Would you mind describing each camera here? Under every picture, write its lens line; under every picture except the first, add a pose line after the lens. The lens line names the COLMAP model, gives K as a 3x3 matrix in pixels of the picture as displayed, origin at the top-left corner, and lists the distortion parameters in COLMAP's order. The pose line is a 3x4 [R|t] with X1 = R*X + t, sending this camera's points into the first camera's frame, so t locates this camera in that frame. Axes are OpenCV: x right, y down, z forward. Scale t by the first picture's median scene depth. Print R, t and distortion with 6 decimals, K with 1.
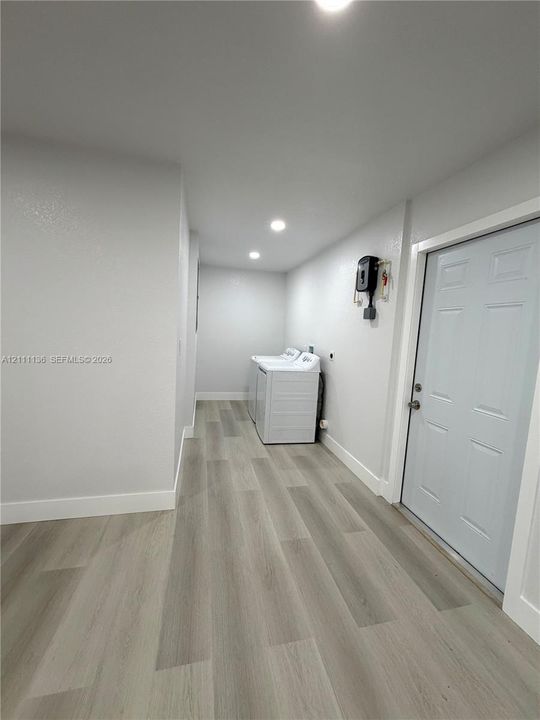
lens RADIAL K [[288.4, 0, 270.3], [0, 288.4, 356.3], [0, 0, 1]] dist [-0.001088, -0.000169]
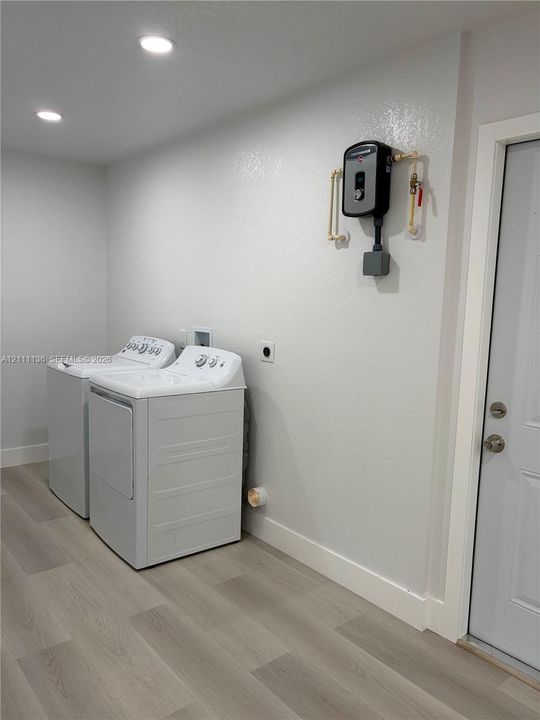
lens RADIAL K [[553.8, 0, 281.5], [0, 553.8, 360.9], [0, 0, 1]] dist [0.005368, -0.004470]
pose [[0.896805, -0.077630, 0.435562, -0.212240], [0.059667, 0.996713, 0.054792, -0.046285], [-0.438384, -0.023149, 0.898490, 0.233518]]
